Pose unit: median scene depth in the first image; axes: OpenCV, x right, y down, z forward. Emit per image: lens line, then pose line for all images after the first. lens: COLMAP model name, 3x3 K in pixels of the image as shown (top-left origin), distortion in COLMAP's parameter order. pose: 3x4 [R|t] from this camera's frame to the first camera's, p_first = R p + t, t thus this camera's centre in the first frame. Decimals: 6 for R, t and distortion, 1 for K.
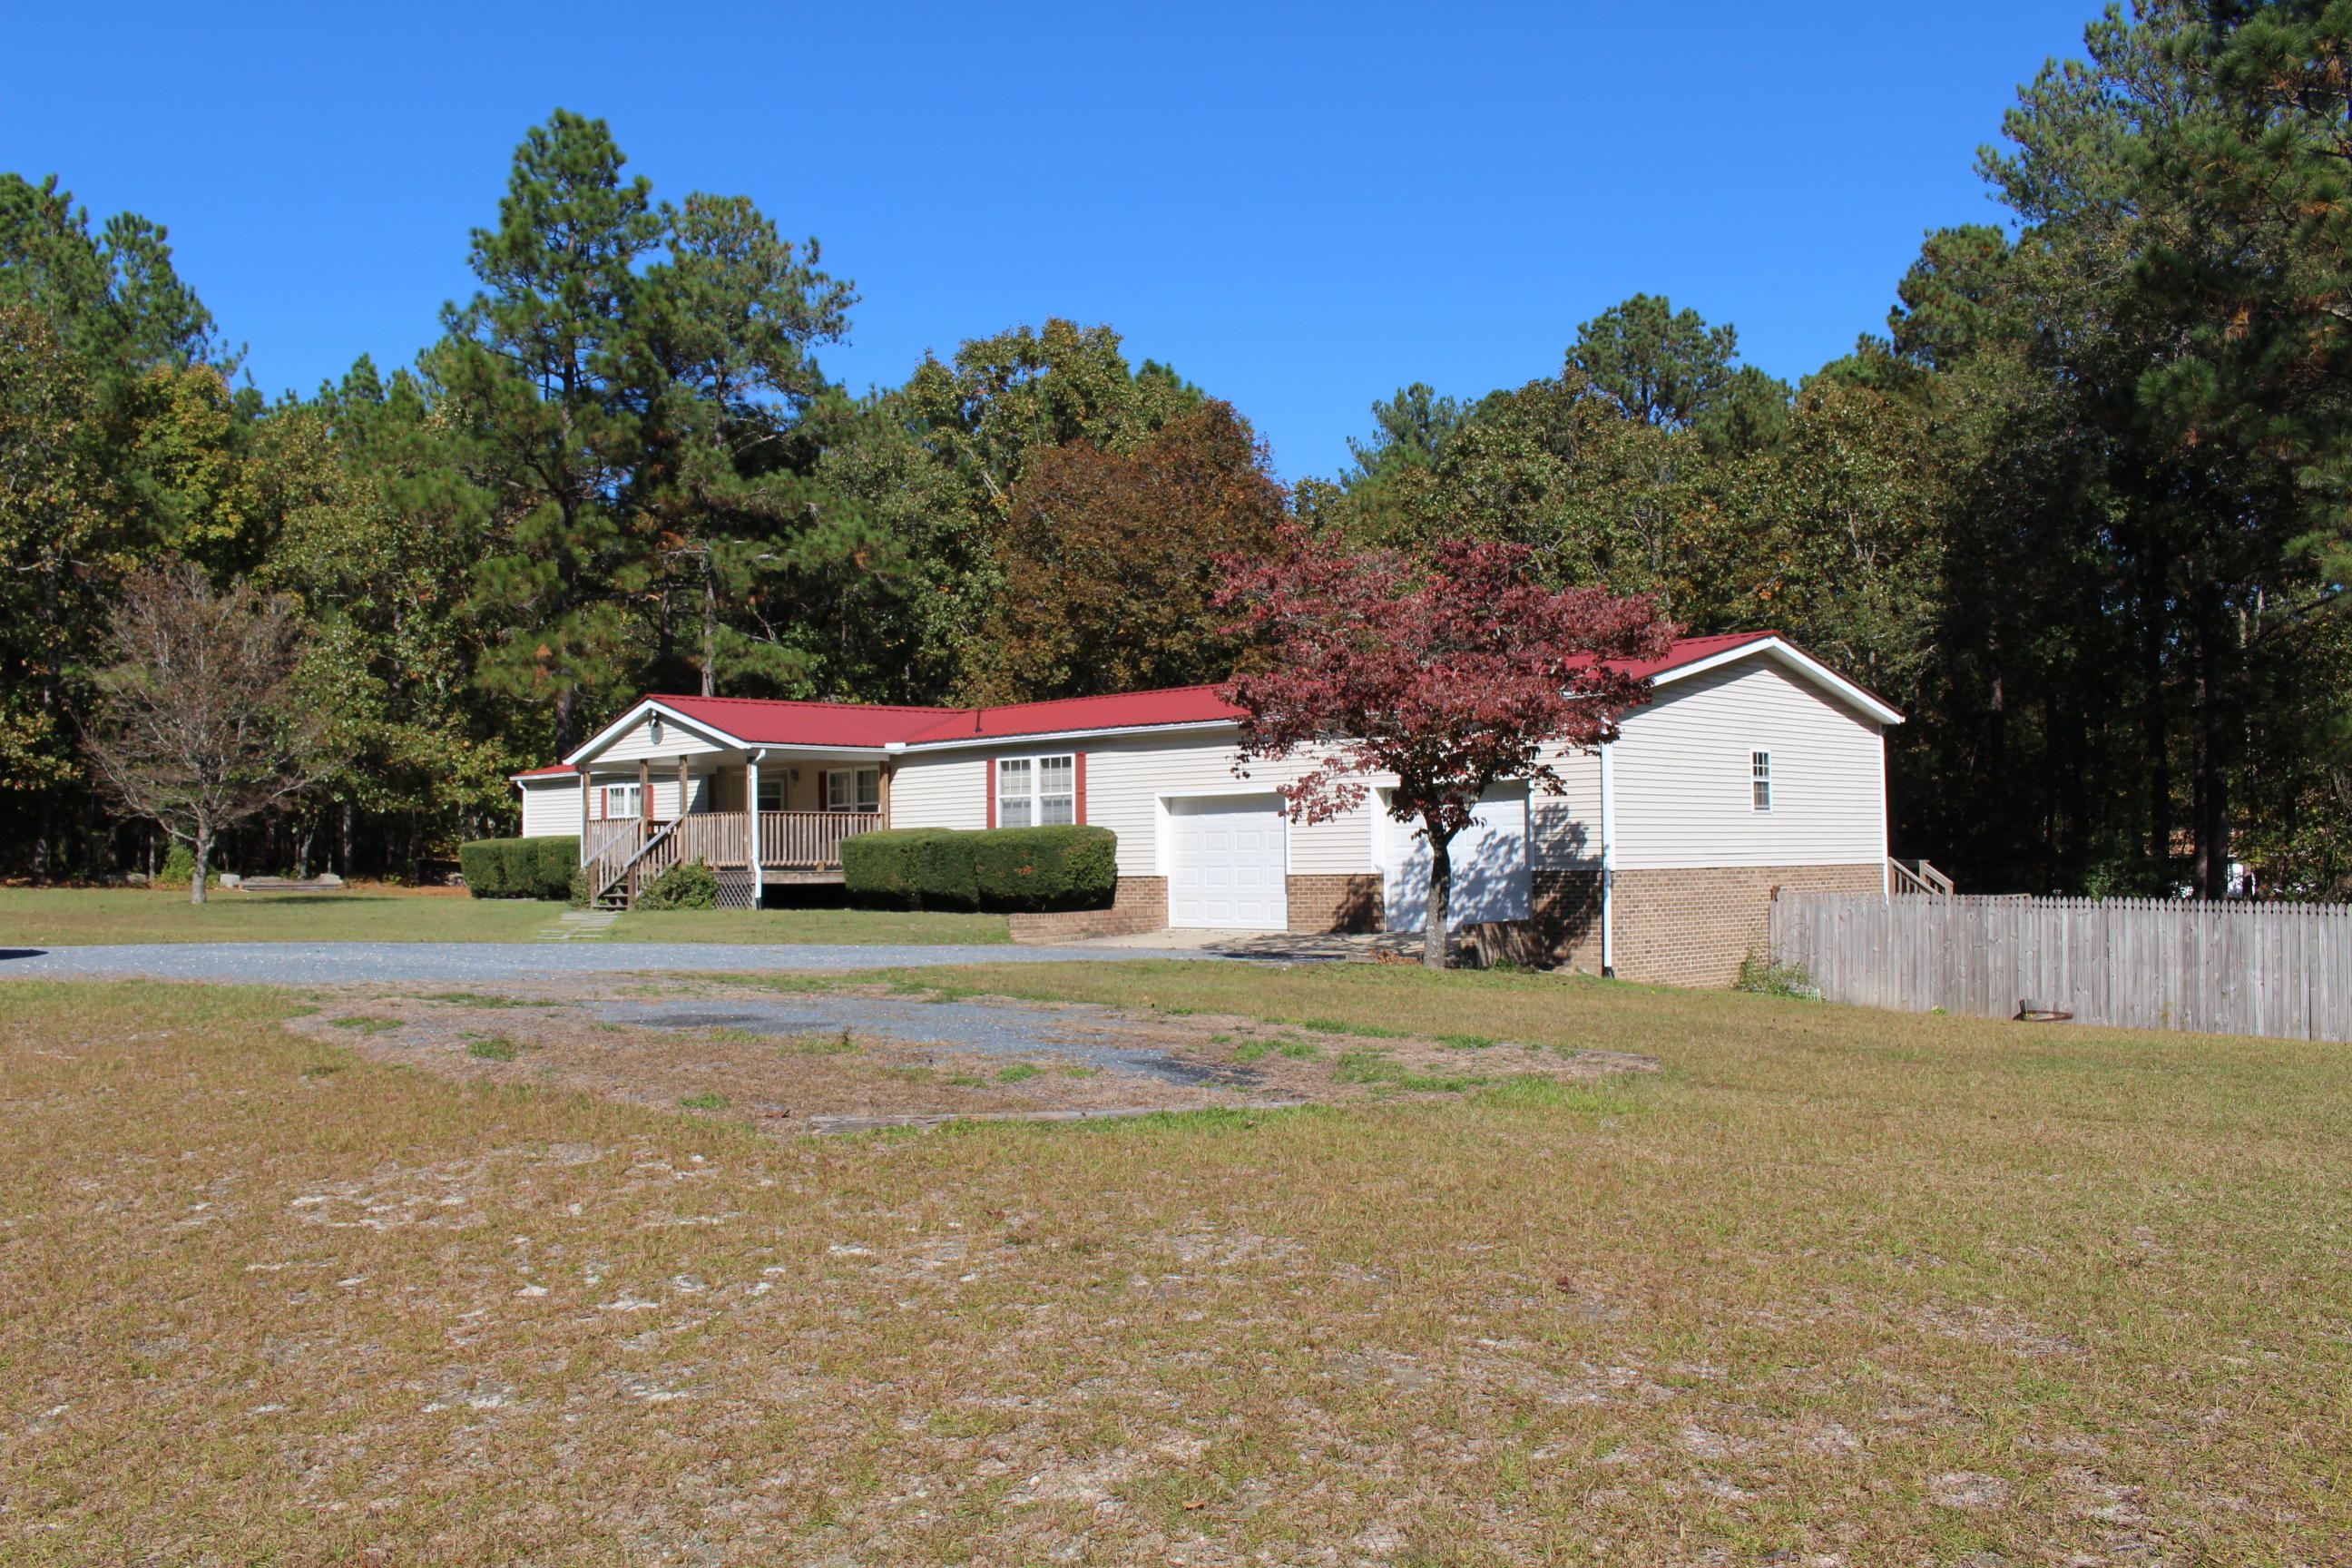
lens RADIAL K [[1988.8, 0, 1176.0], [0, 1988.8, 784.0], [0, 0, 1]] dist [-0.128000, 0.004372]
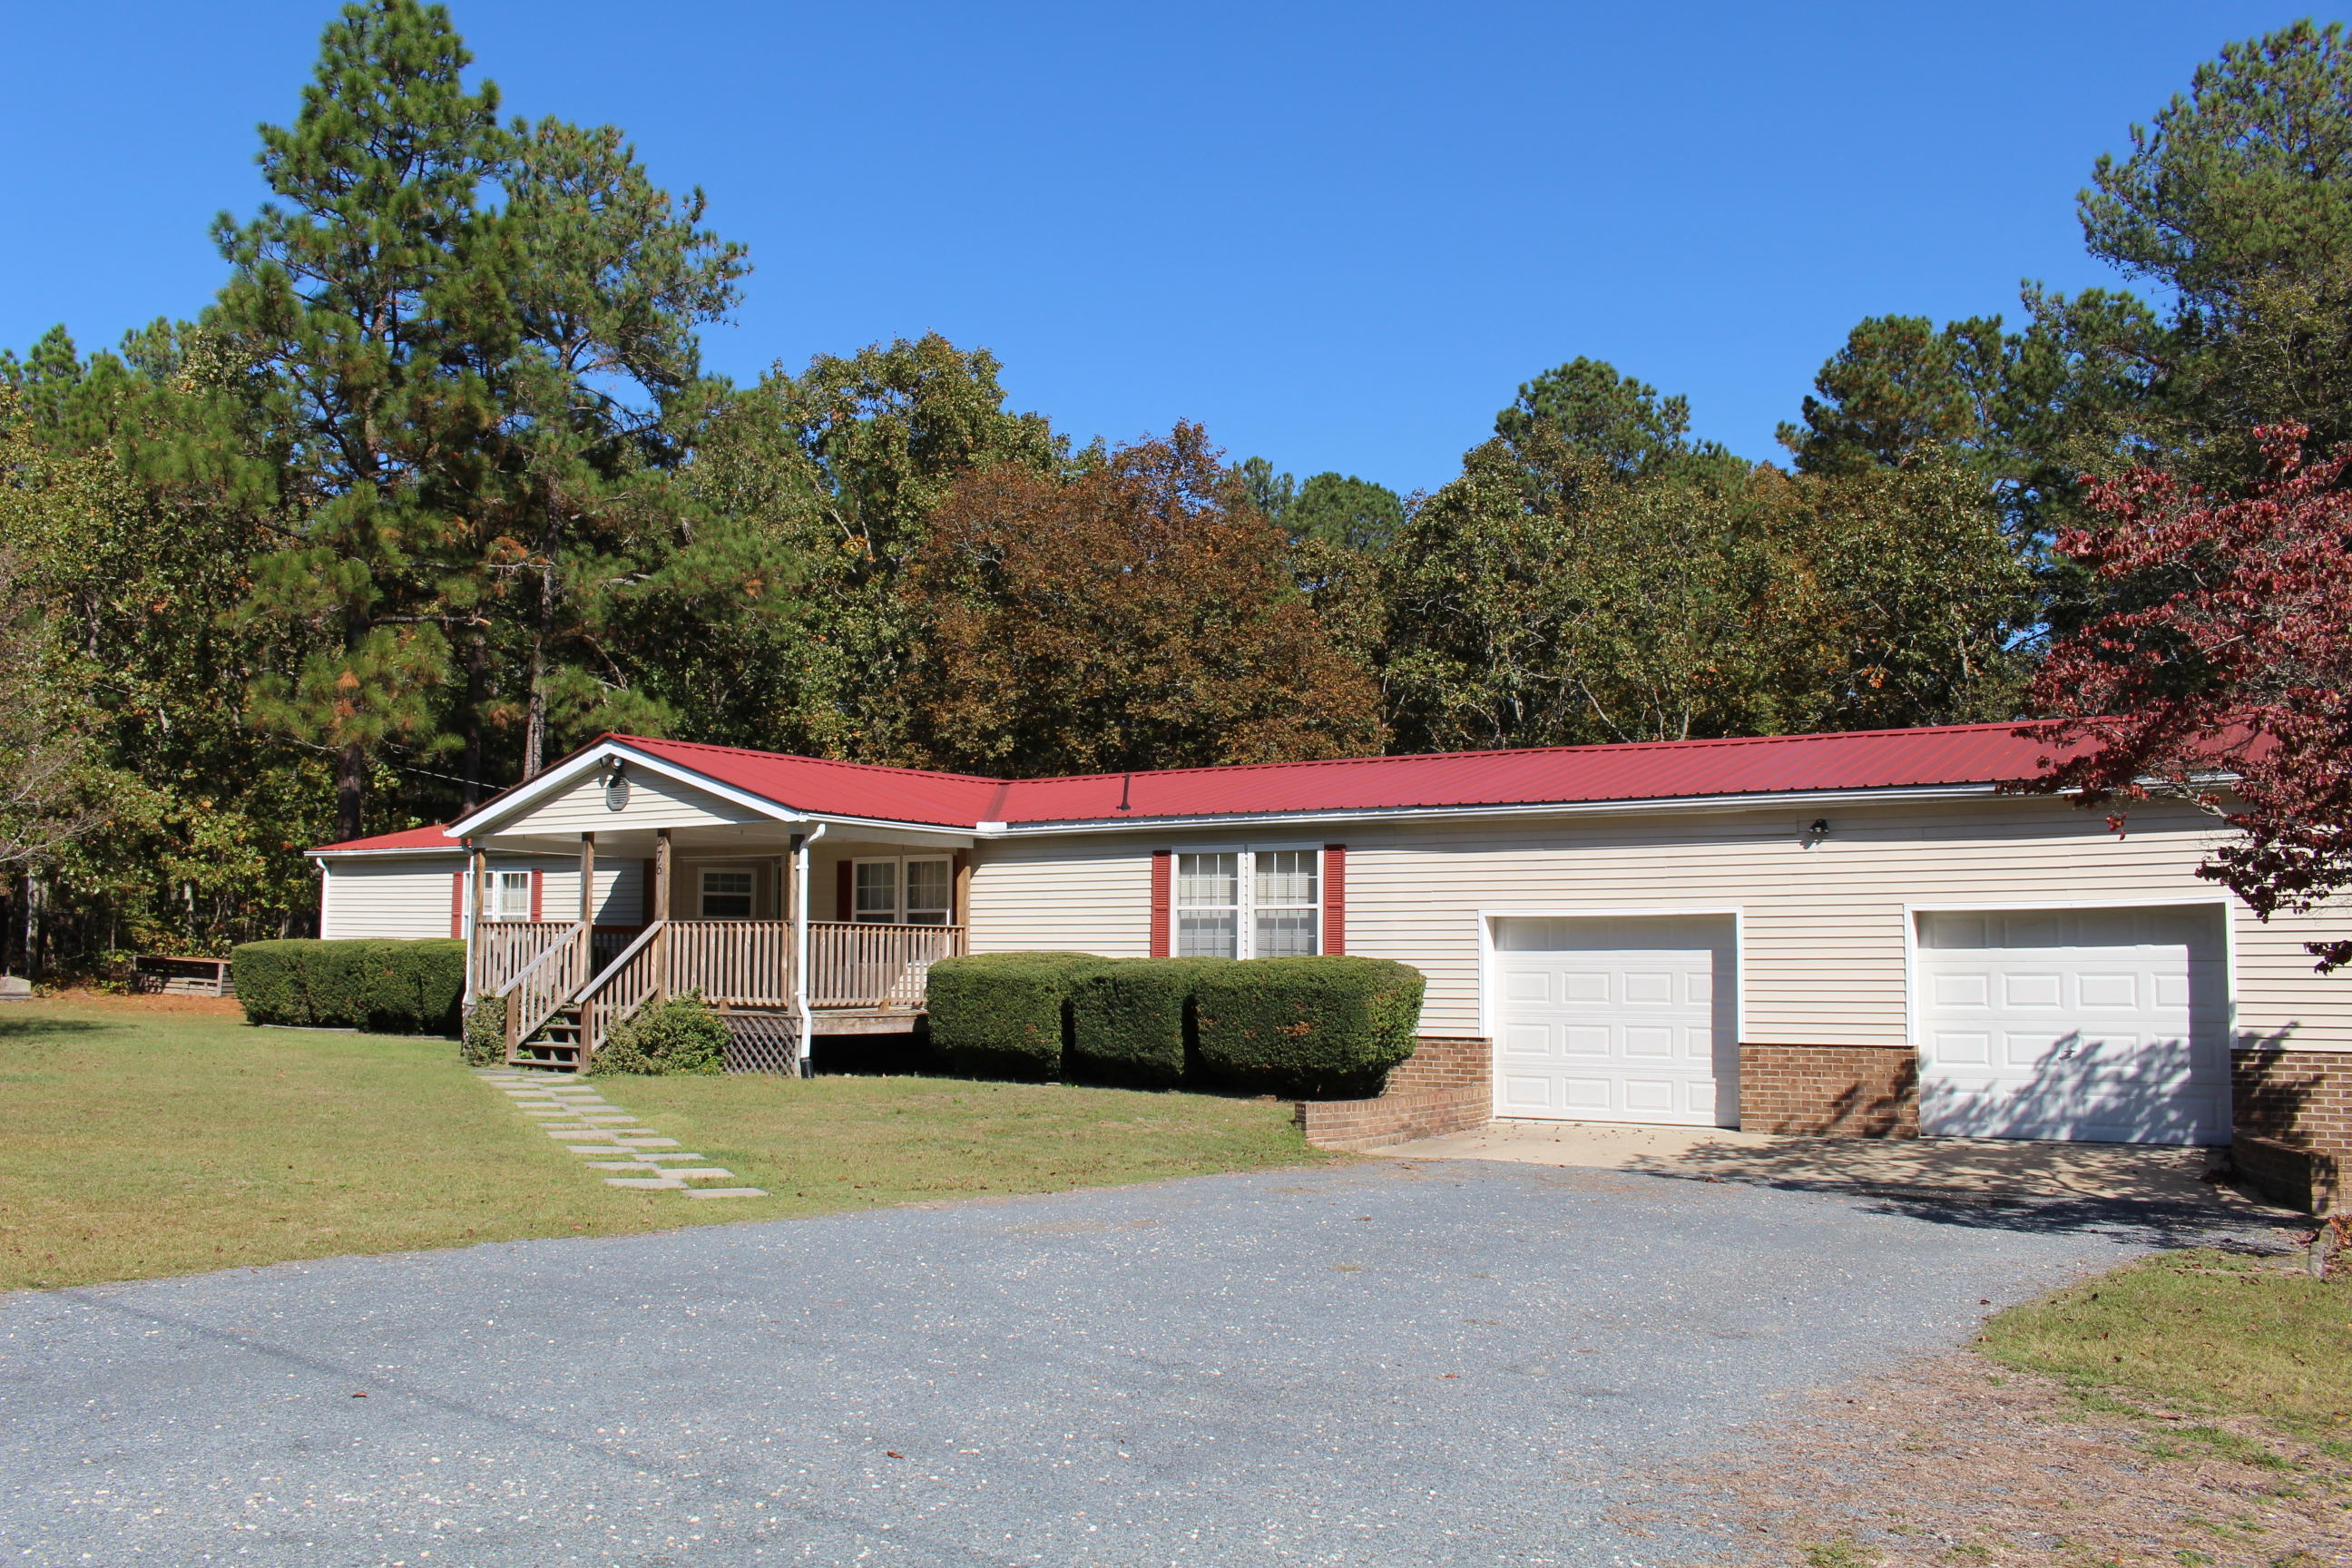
lens RADIAL K [[1920.7, 0, 1176.0], [0, 1920.7, 784.0], [0, 0, 1]] dist [-0.139722, 0.065400]
pose [[0.982129, 0.037186, 0.184500, -0.142023], [-0.027698, 0.998171, -0.053741, -0.000397], [-0.186161, 0.047670, 0.981362, 0.251782]]
